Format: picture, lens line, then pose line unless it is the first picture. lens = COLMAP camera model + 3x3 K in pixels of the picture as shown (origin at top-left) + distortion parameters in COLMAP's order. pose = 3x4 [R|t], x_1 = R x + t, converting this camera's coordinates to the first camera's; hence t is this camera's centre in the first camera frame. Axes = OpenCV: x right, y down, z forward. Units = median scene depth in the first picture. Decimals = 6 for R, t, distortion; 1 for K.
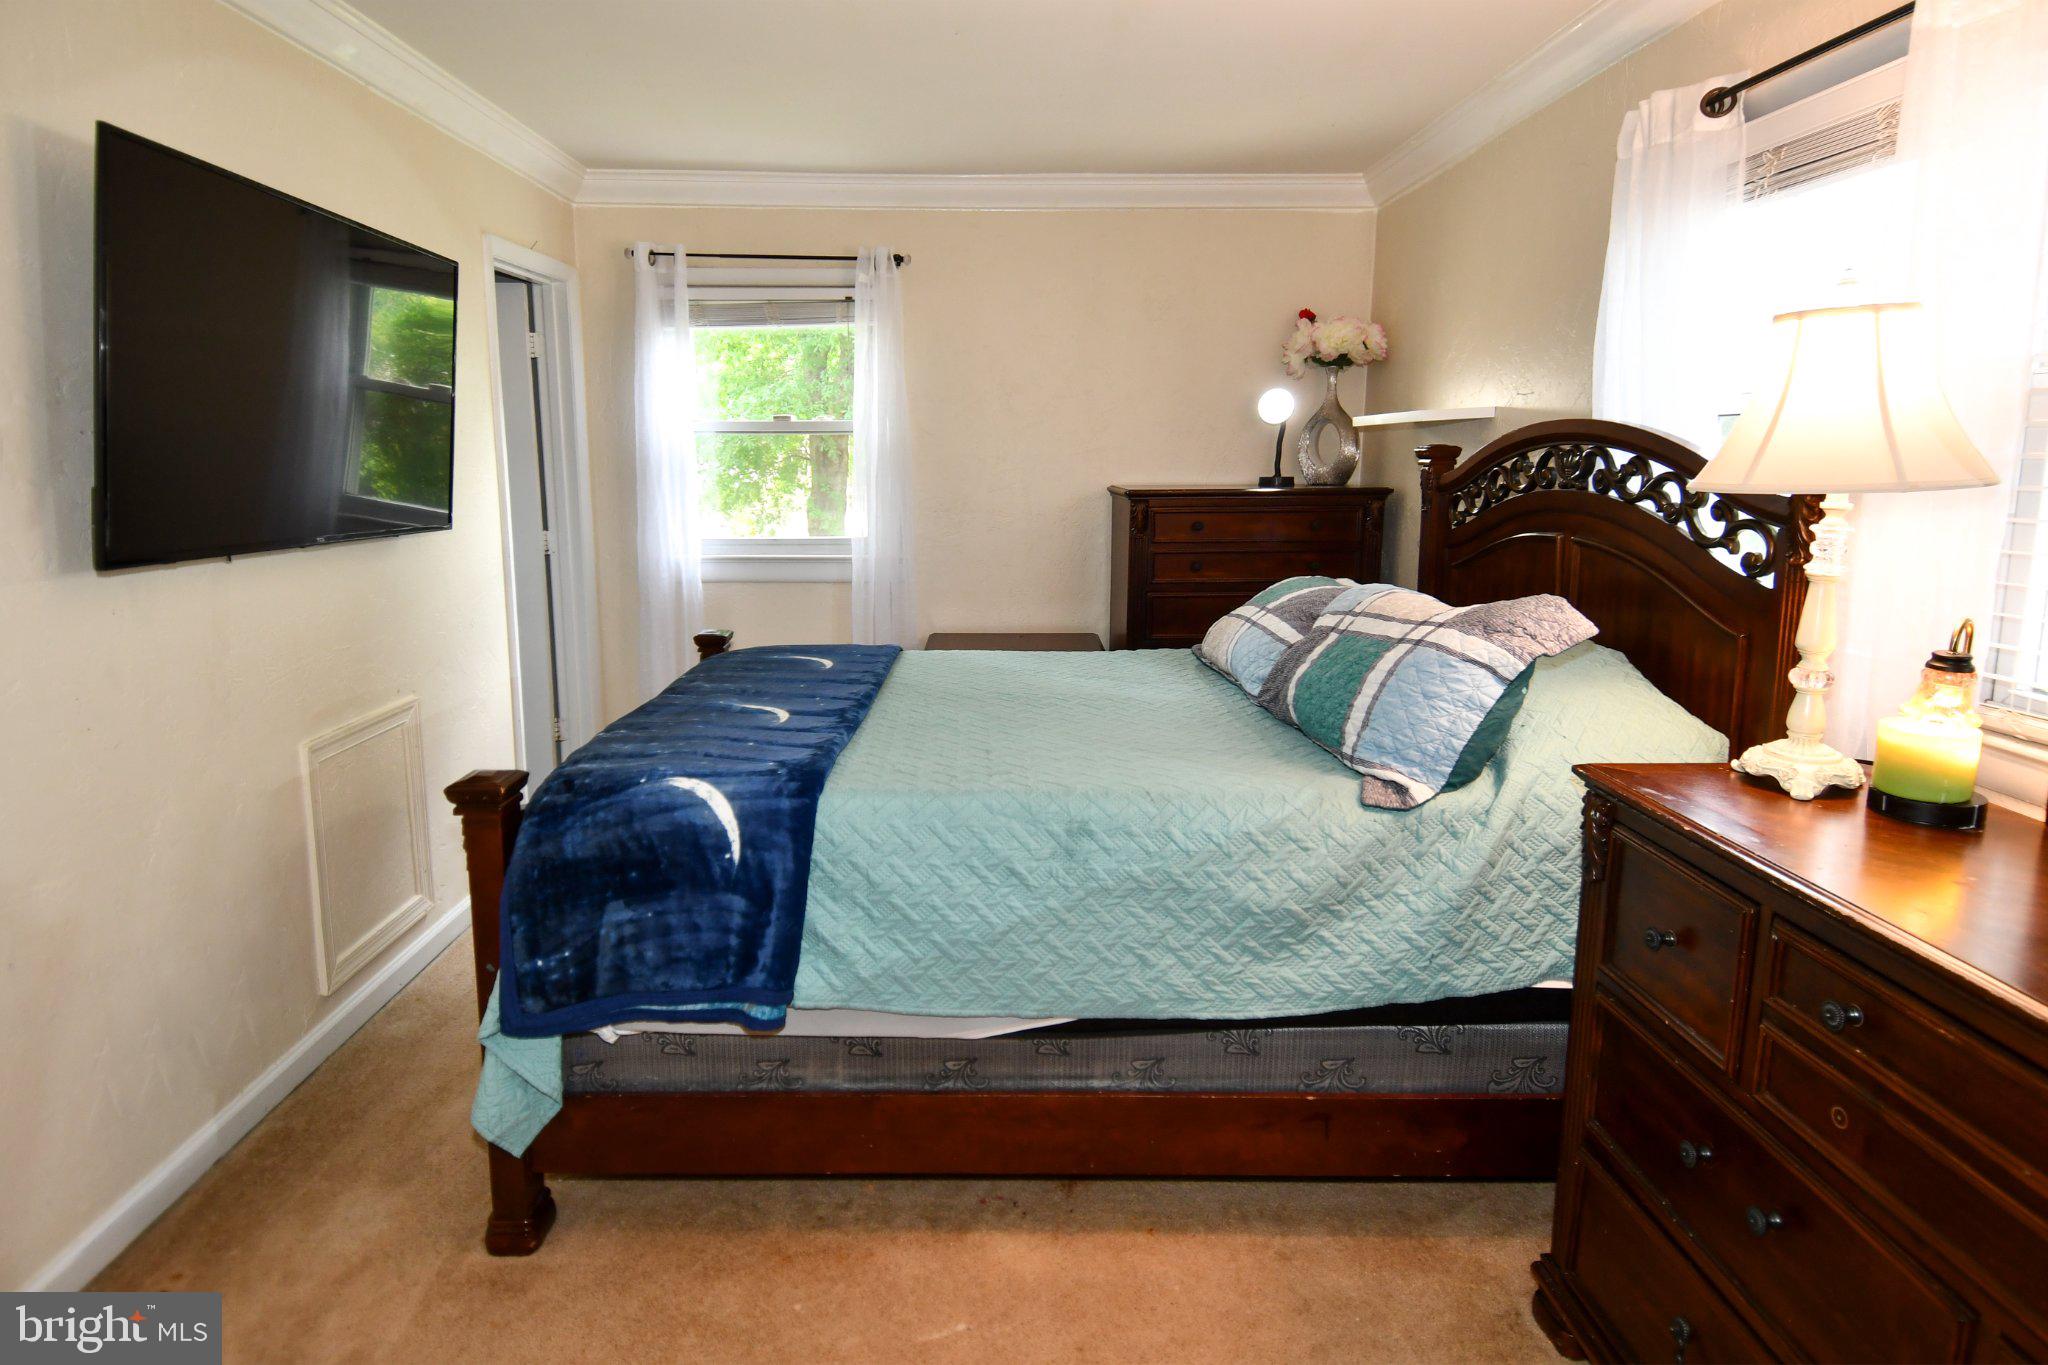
lens RADIAL K [[1093.5, 0, 977.2], [0, 1093.5, 647.2], [0, 0, 1]] dist [0.050893, -0.044859]
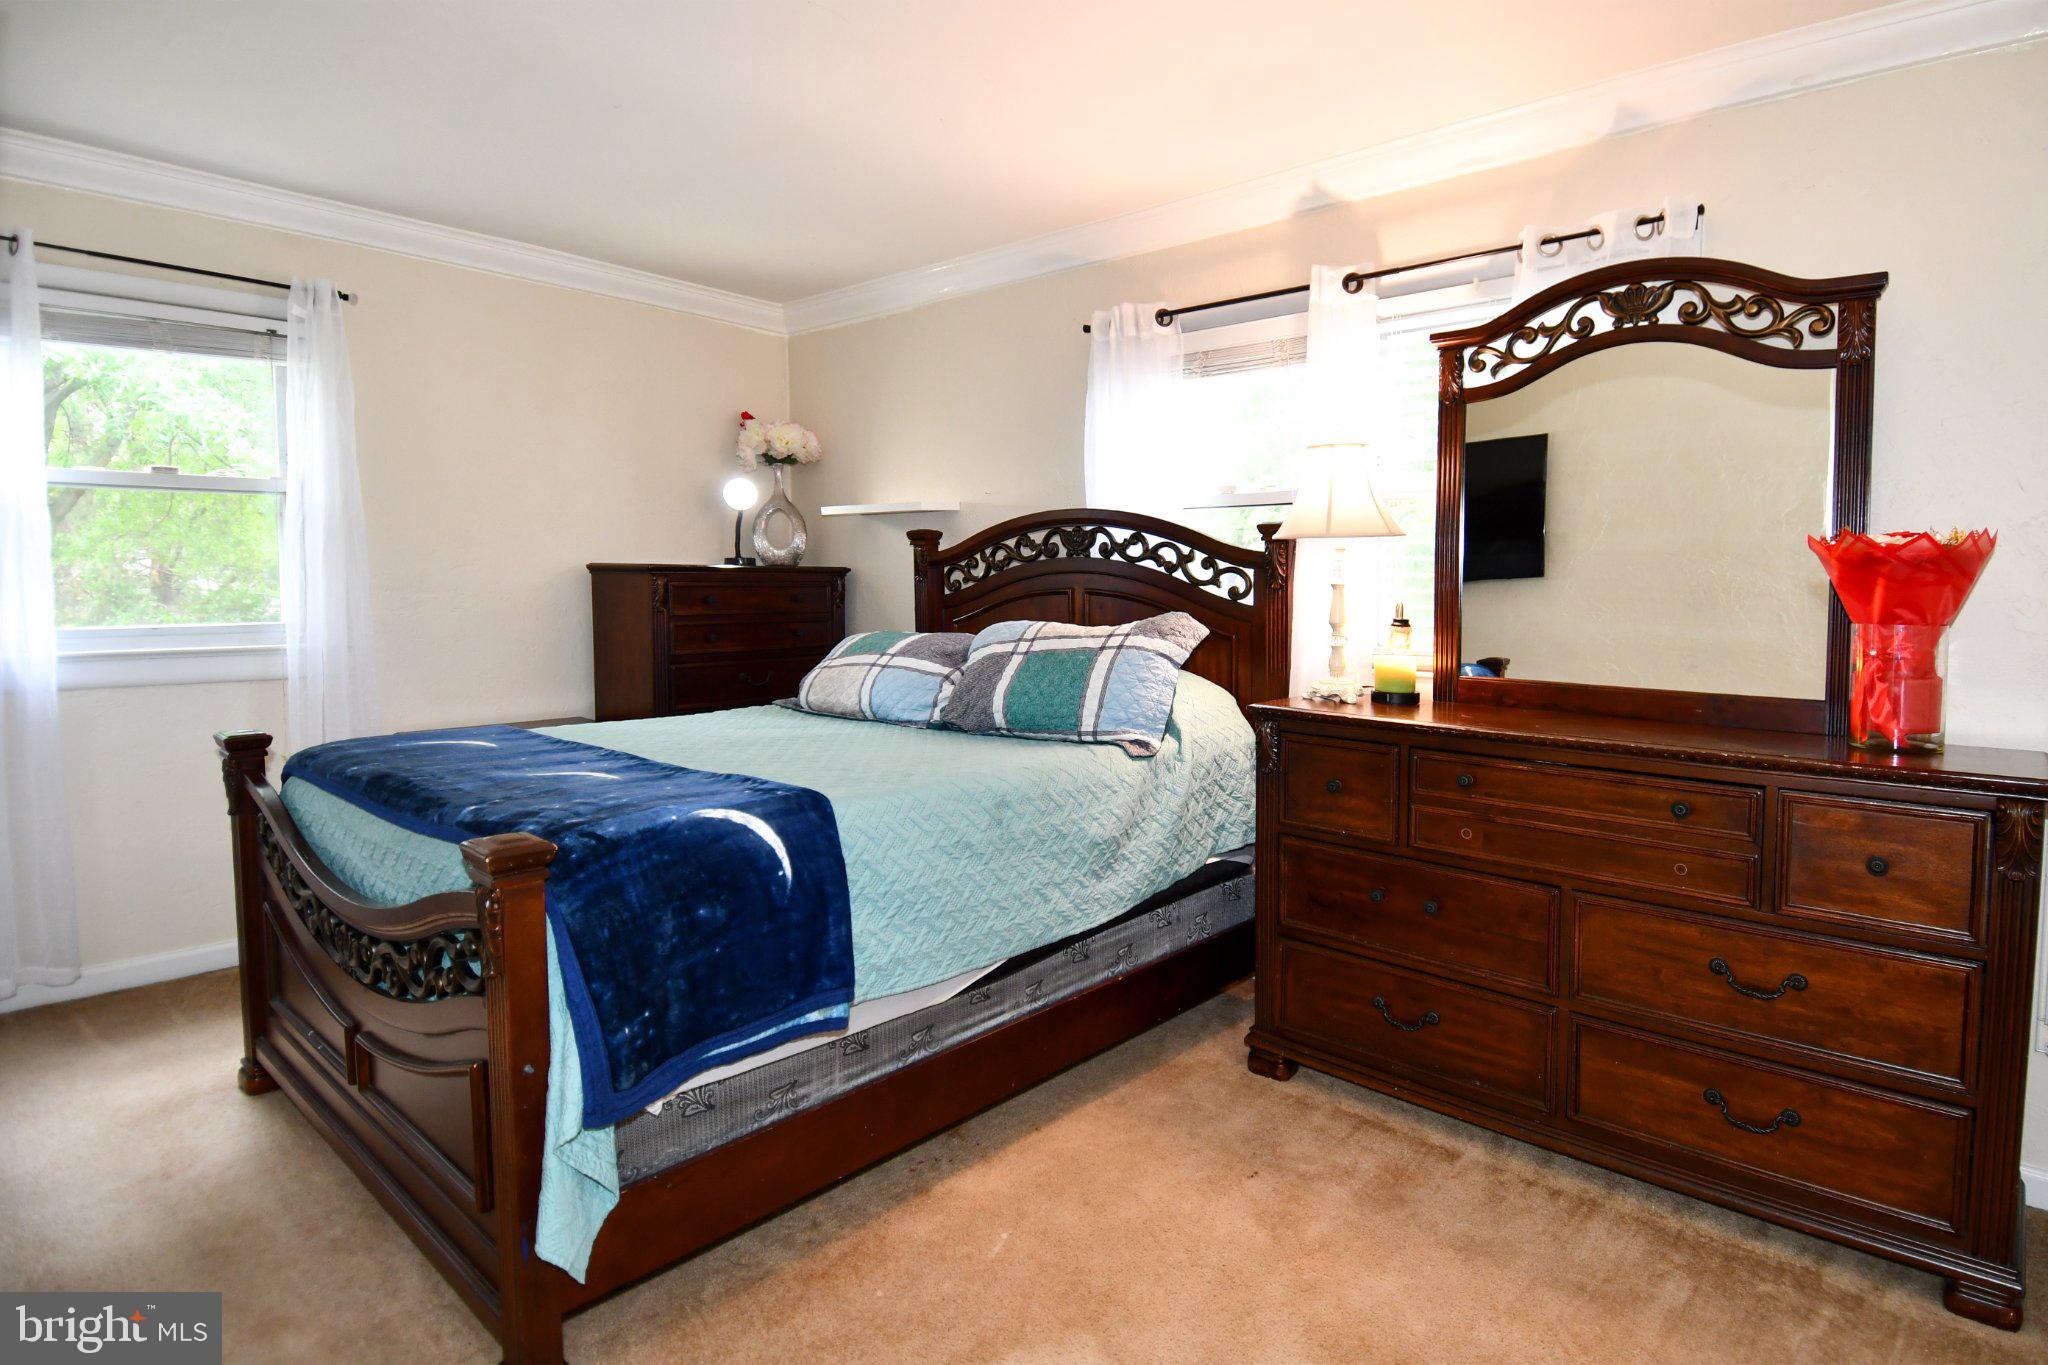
lens RADIAL K [[1071.3, 0, 1065.4], [0, 1071.3, 662.5], [0, 0, 1]] dist [0.062799, -0.063276]
pose [[0.670907, -0.055171, 0.739486, -0.688461], [0.120507, 0.992084, -0.035314, 0.056607], [-0.731684, 0.112806, 0.672245, 0.104541]]
